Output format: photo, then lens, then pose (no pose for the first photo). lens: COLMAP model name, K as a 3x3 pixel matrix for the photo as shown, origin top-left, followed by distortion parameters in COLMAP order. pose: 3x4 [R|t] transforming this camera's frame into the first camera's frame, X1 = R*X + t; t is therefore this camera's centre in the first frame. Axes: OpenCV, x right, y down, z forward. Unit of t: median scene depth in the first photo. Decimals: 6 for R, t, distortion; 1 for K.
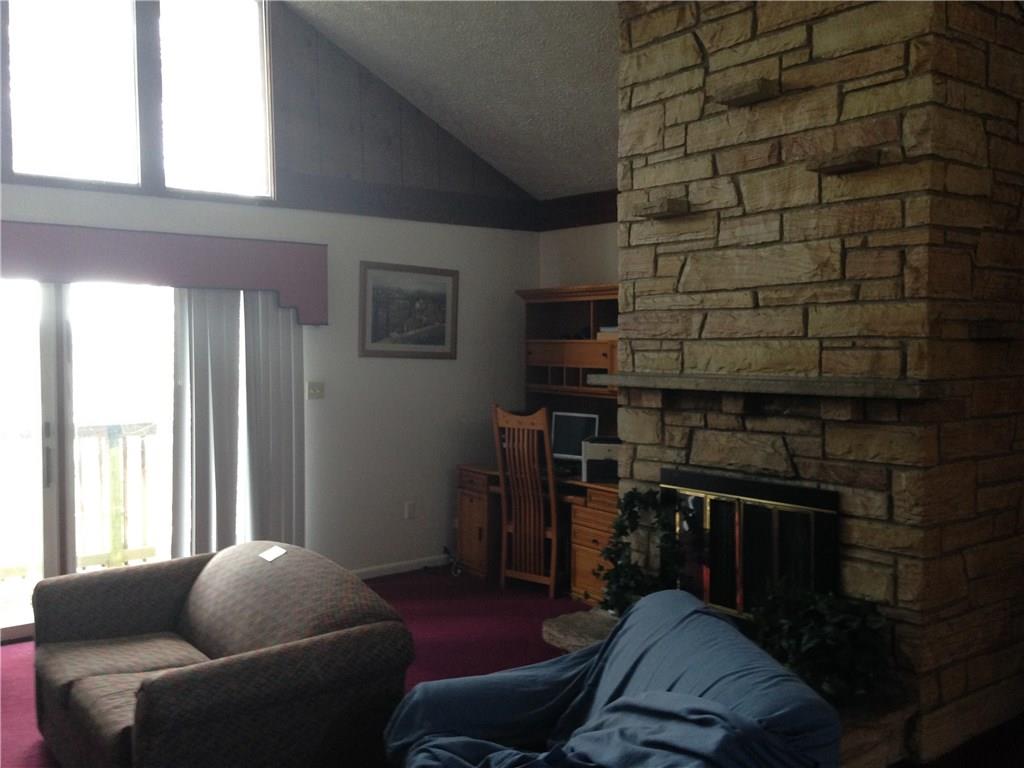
lens RADIAL K [[952.8, 0, 541.3], [0, 952.8, 377.5], [0, 0, 1]] dist [0.101869, 0.000000]
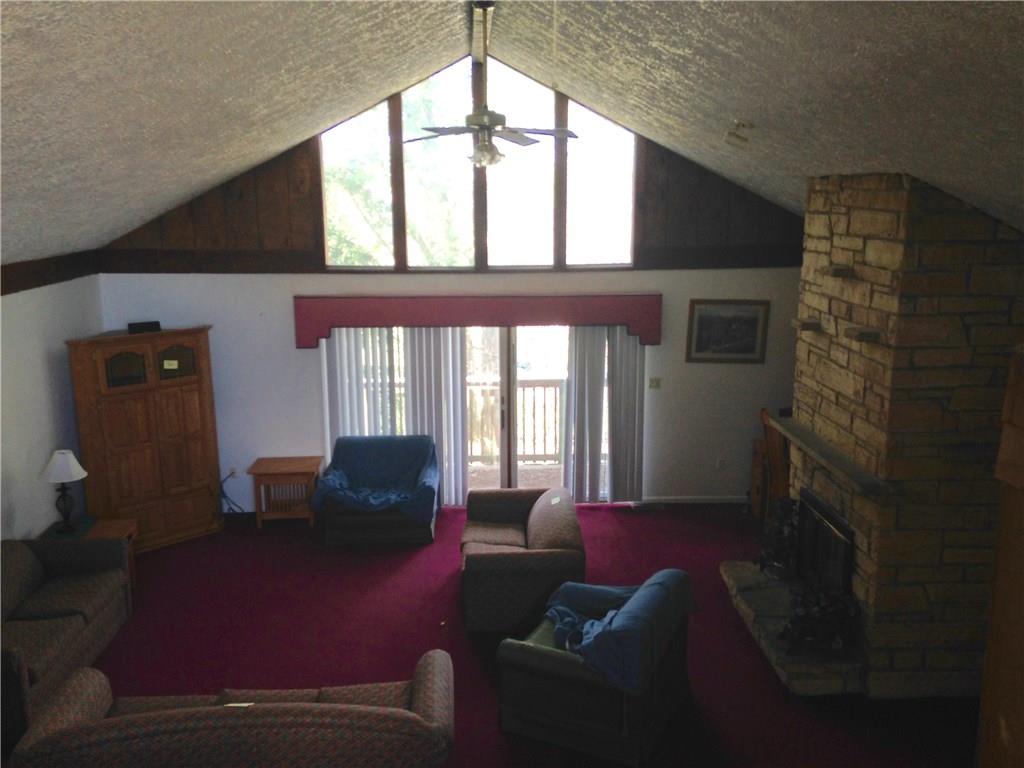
lens RADIAL K [[952.8, 0, 510.6], [0, 952.8, 384.4], [0, 0, 1]] dist [0.101869, 0.000000]
pose [[0.807354, 0.123023, -0.577100, 0.498496], [-0.024535, 0.984178, 0.175477, -0.263827], [0.589557, -0.127513, 0.797598, -0.407102]]
